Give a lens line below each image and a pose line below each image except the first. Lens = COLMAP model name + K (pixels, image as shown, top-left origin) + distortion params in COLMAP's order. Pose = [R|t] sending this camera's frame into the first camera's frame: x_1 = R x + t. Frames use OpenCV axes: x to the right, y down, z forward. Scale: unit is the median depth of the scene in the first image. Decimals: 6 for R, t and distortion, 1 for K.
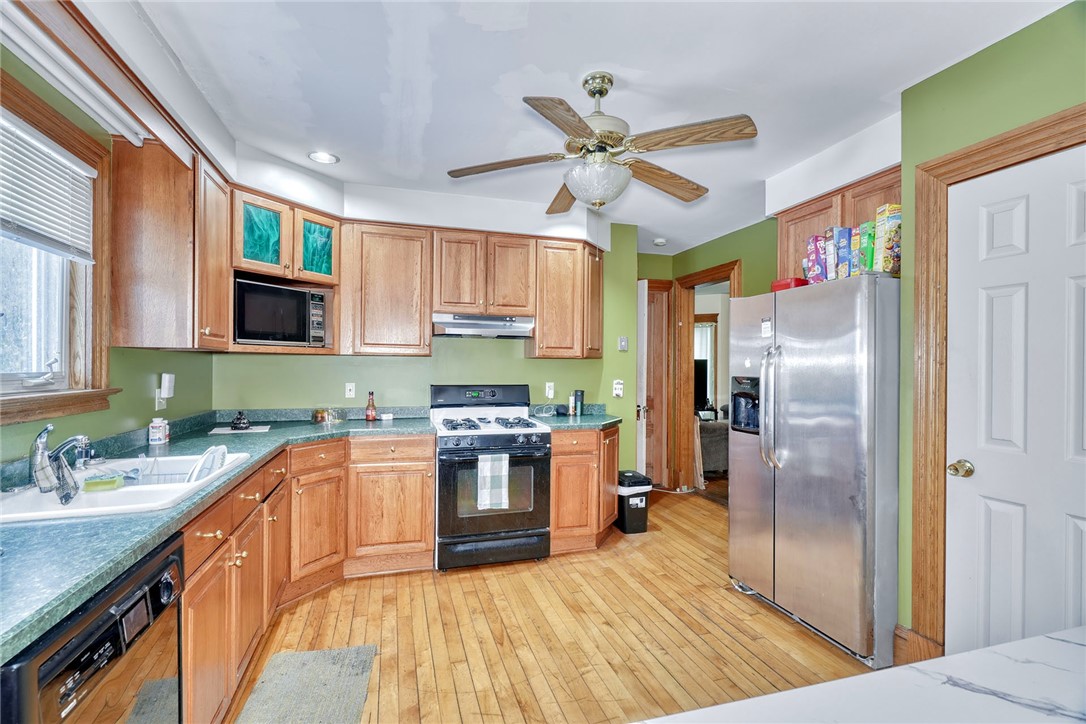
lens RADIAL K [[493.0, 0, 539.6], [0, 493.0, 366.2], [0, 0, 1]] dist [-0.001988, 0.001916]
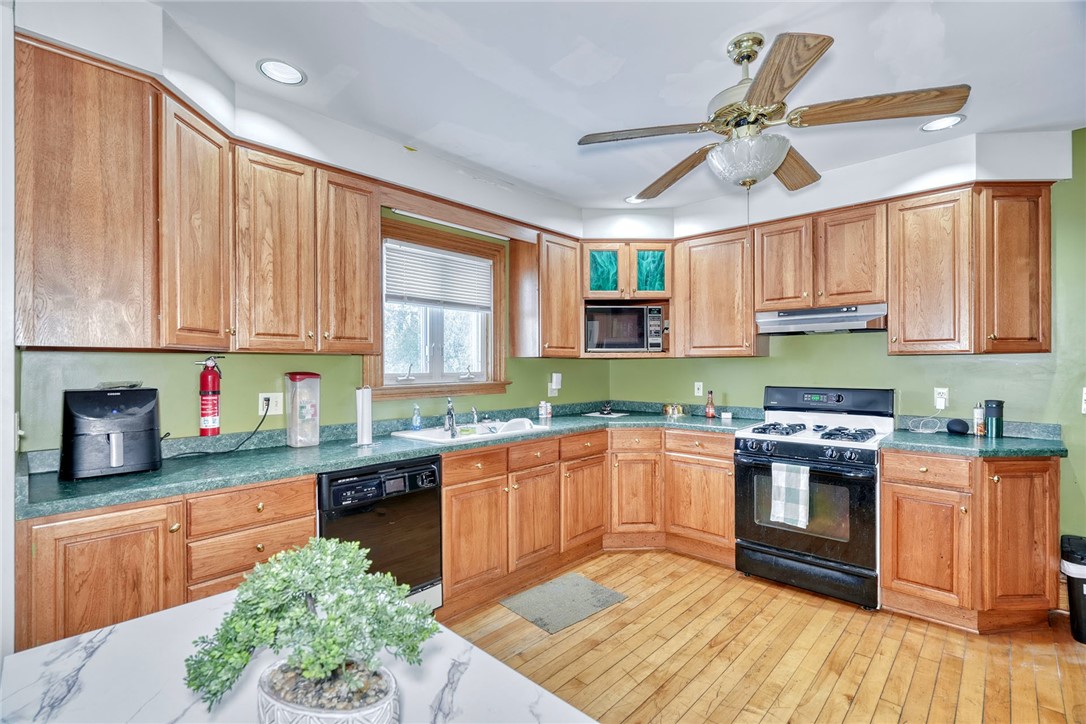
lens RADIAL K [[493.0, 0, 539.0], [0, 493.0, 365.6], [0, 0, 1]] dist [-0.001988, 0.001916]
pose [[0.495396, -0.009286, -0.868618, 0.462548], [0.007489, 0.999951, -0.006418, 0.000834], [0.868635, -0.003326, 0.495441, 0.155860]]
